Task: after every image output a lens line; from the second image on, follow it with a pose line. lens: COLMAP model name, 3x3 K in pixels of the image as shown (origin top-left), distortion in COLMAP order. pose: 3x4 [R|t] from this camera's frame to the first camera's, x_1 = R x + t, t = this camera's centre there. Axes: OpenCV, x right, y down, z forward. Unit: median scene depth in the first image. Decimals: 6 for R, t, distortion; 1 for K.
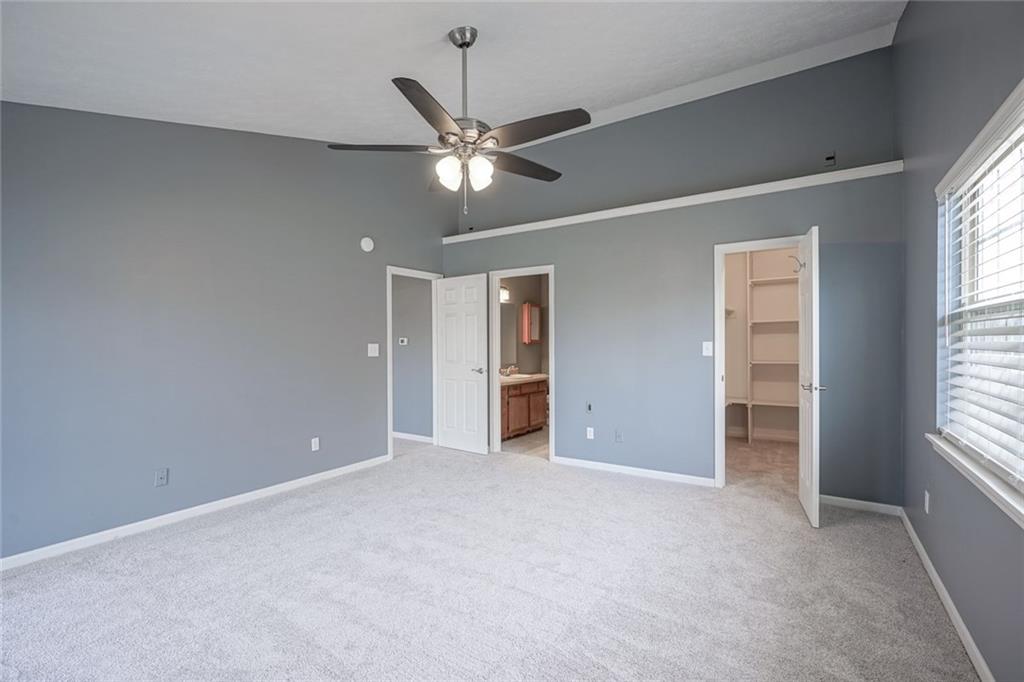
lens RADIAL K [[461.6, 0, 510.8], [0, 461.6, 340.2], [0, 0, 1]] dist [-0.010395, 0.004560]
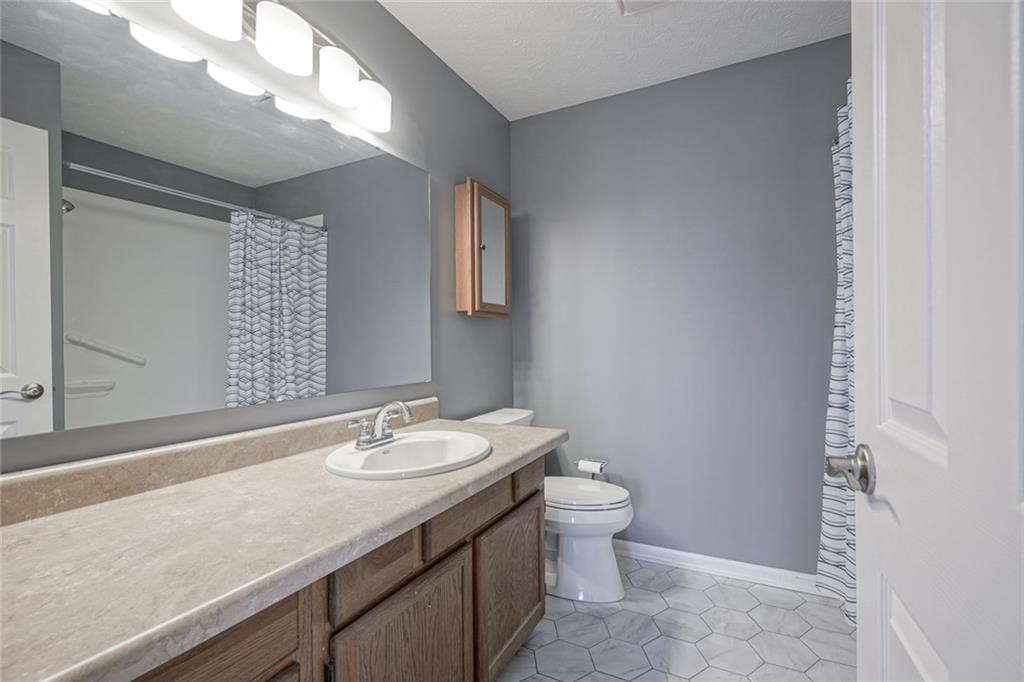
lens RADIAL K [[461.6, 0, 510.8], [0, 461.6, 341.7], [0, 0, 1]] dist [-0.010395, 0.004560]
pose [[0.993834, -0.009671, 0.110457, 0.029057], [0.010236, 0.999937, -0.004549, 0.027580], [-0.110406, 0.005651, 0.993871, 0.694567]]
